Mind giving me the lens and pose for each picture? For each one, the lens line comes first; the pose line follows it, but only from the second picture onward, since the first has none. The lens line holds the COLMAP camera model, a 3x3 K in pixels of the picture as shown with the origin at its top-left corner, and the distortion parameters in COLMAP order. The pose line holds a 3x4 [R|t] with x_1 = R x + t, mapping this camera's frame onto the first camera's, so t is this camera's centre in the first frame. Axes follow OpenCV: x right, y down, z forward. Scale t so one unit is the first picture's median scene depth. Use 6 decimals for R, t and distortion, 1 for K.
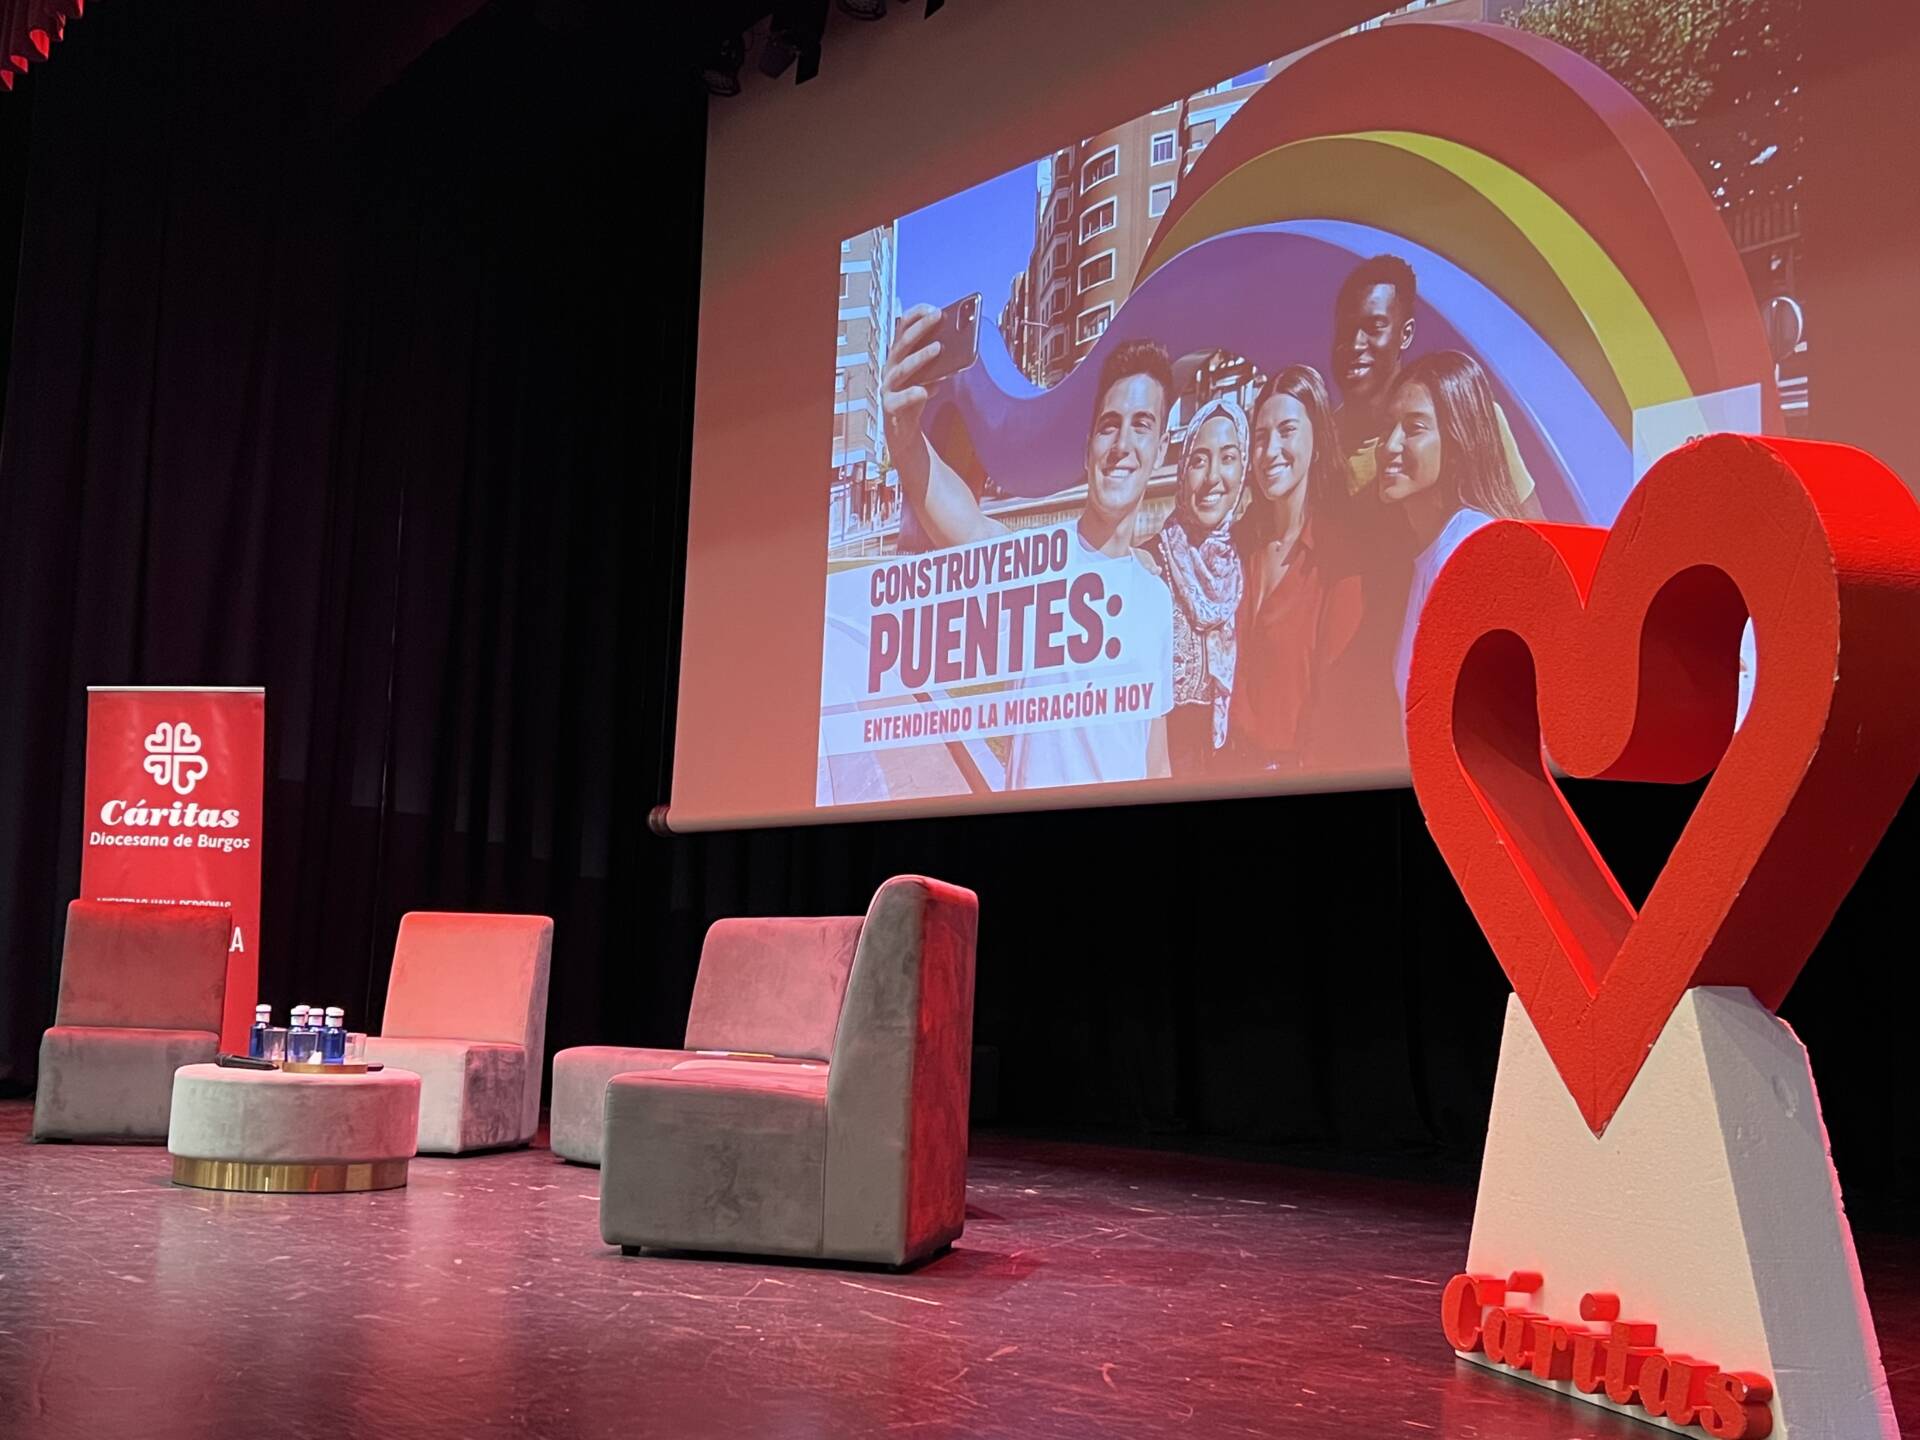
lens RADIAL K [[2142.0, 0, 960.0], [0, 2142.0, 720.0], [0, 0, 1]] dist [0.007895, -0.187433]
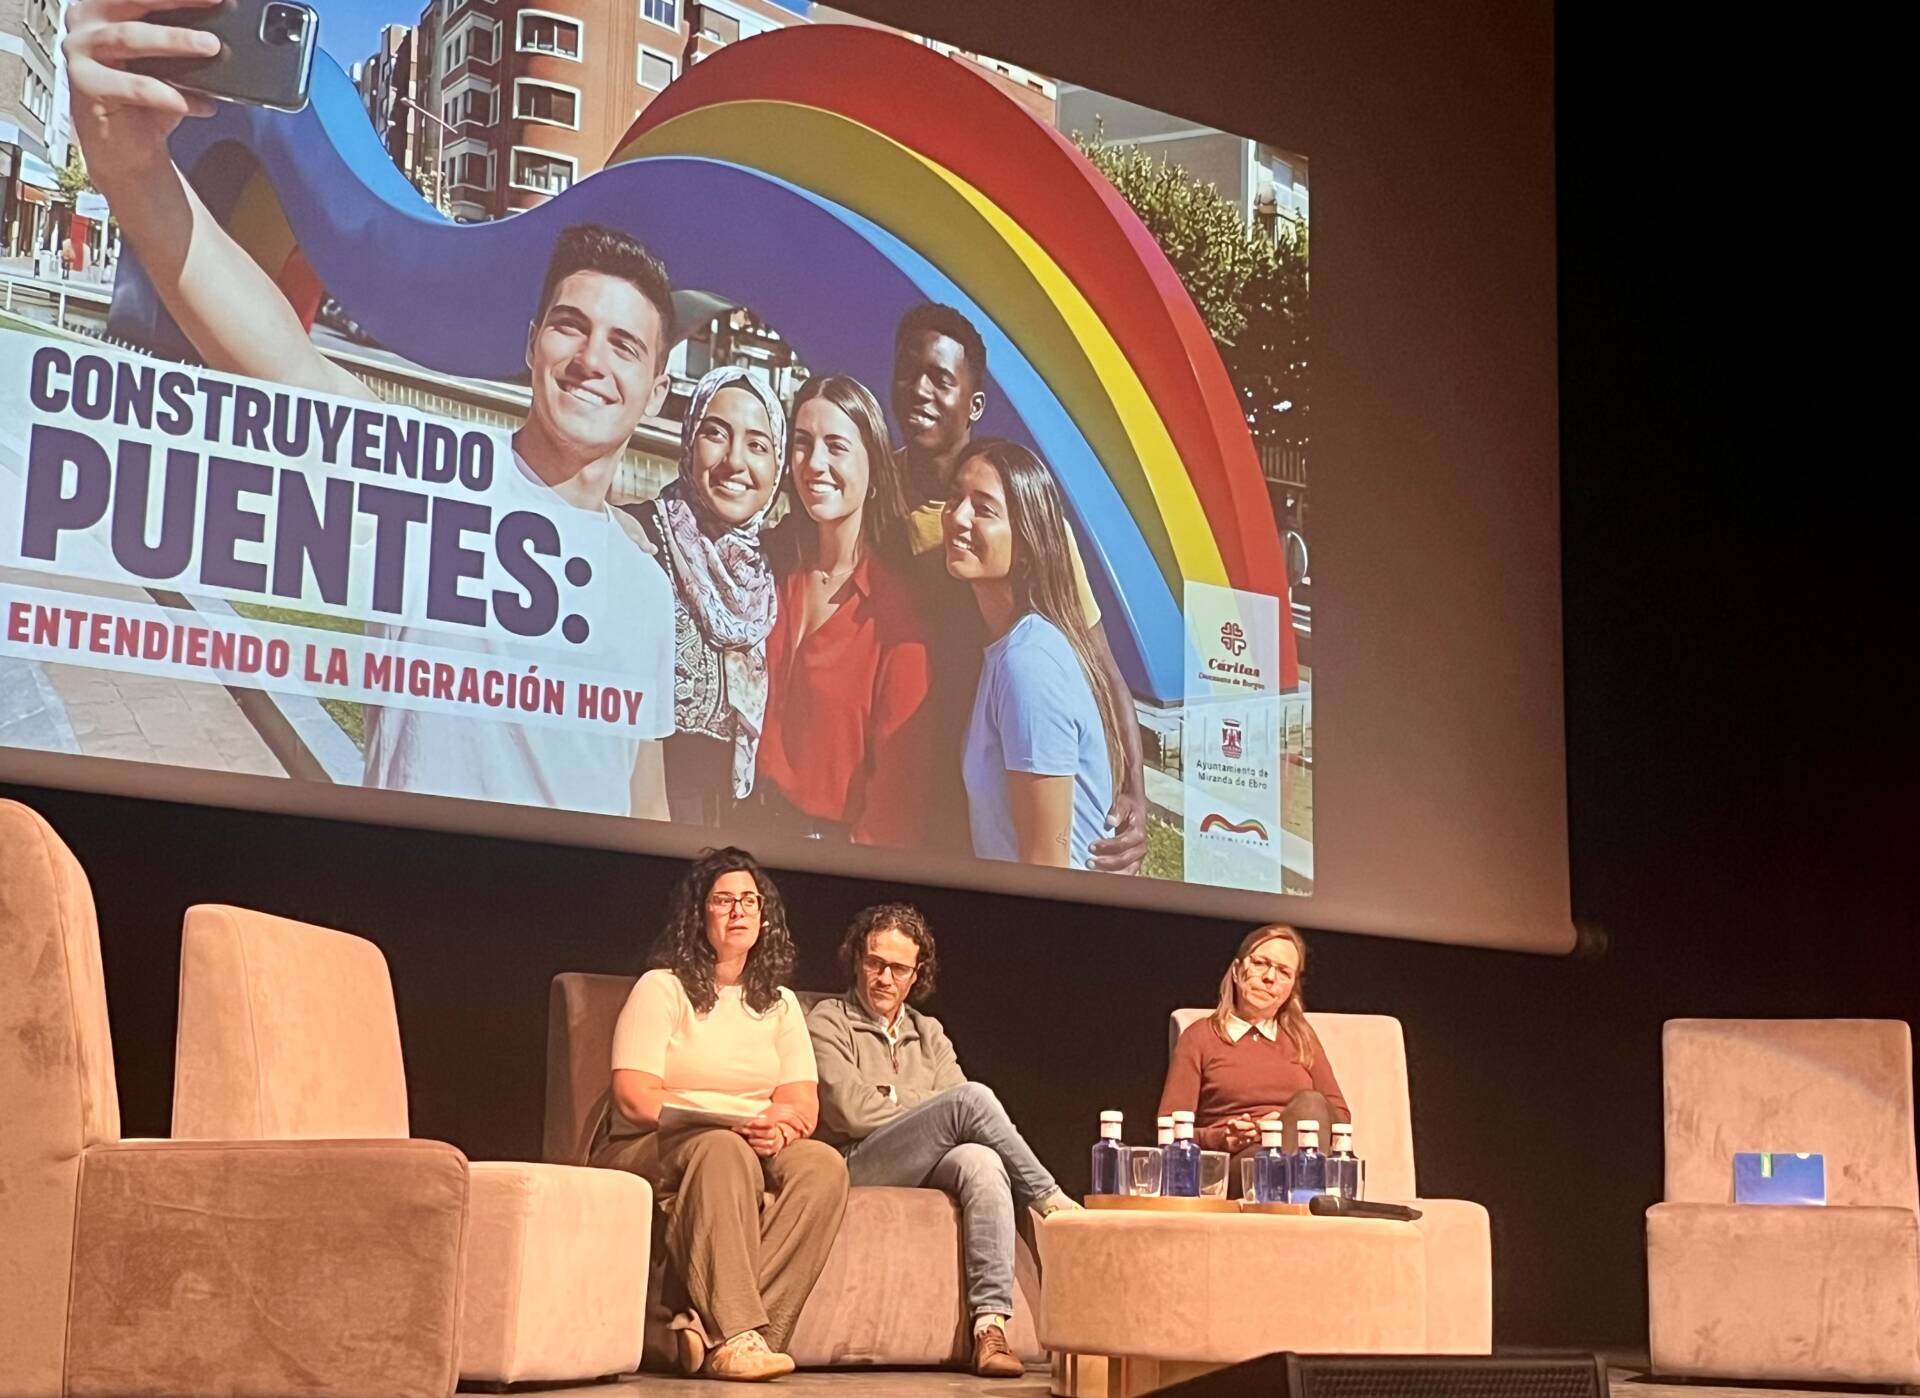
lens RADIAL K [[2698.7, 0, 952.9], [0, 2698.7, 630.1], [0, 0, 1]] dist [0.229587, -1.485965]
pose [[0.073671, 0.185037, 0.979966, -0.858013], [-0.146834, 0.973940, -0.172860, 0.112232], [-0.986414, -0.131157, 0.098921, 0.804504]]
